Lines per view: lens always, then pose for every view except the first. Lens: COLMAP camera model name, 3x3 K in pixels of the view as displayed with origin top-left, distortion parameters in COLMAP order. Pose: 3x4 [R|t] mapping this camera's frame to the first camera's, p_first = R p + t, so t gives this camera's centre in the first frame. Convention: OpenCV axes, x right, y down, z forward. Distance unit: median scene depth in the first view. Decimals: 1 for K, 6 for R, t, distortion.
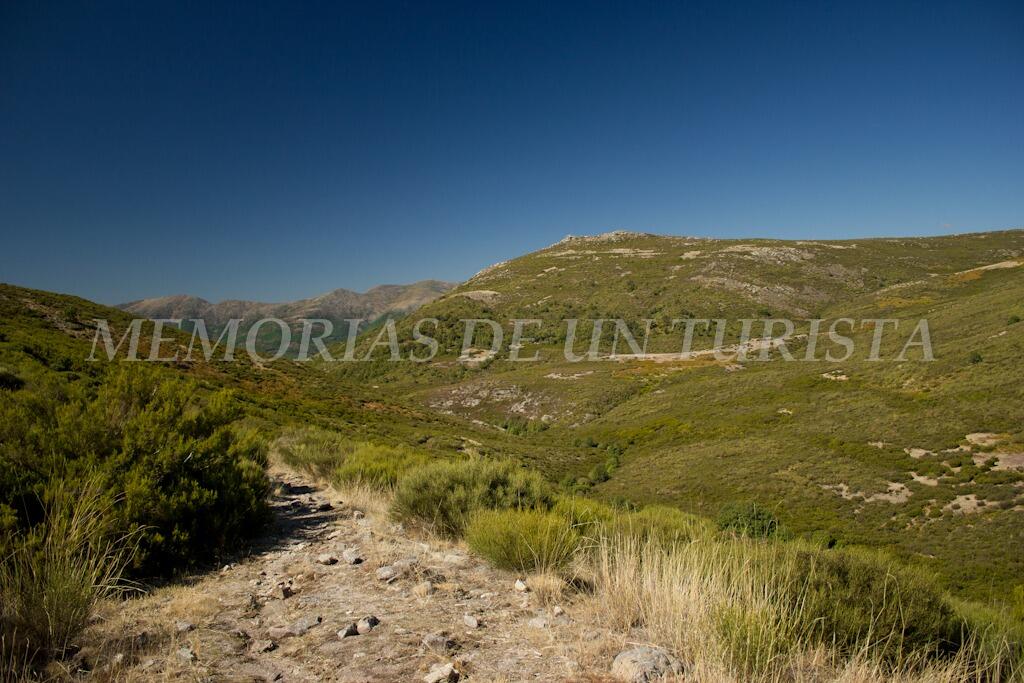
lens RADIAL K [[760.0, 0, 513.3], [0, 760.0, 342.2], [0, 0, 1]] dist [-0.074950, 0.004156]
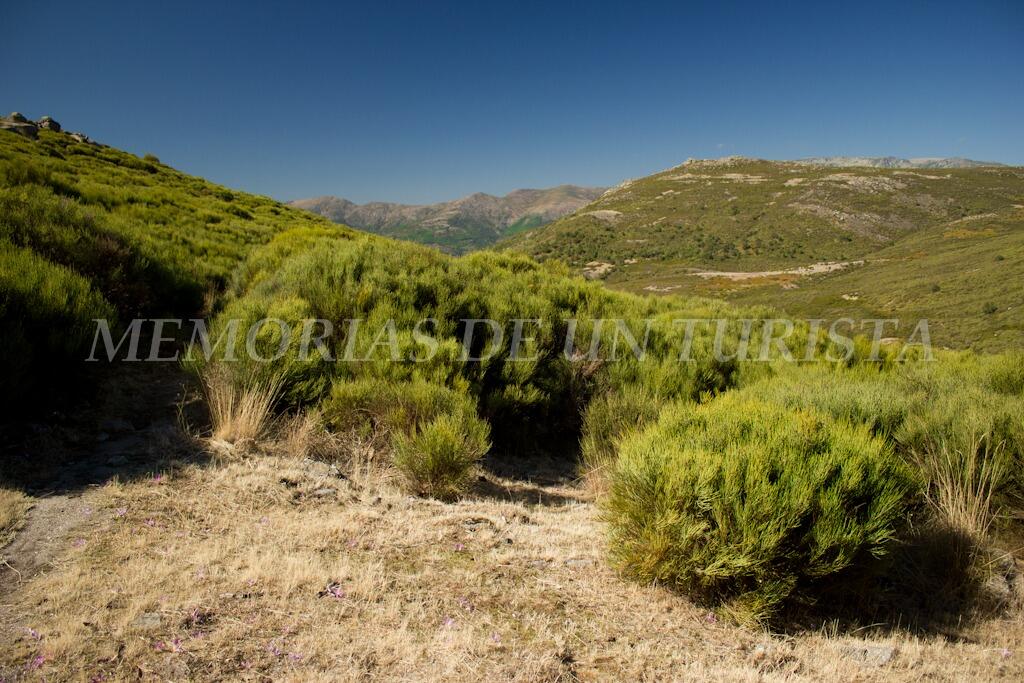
lens RADIAL K [[760.0, 0, 511.0], [0, 760.0, 341.9], [0, 0, 1]] dist [-0.074950, 0.004156]
pose [[0.983326, 0.040488, -0.177286, 0.030186], [-0.017914, 0.991725, 0.127126, -0.014731], [0.180966, -0.121830, 0.975914, -0.188979]]
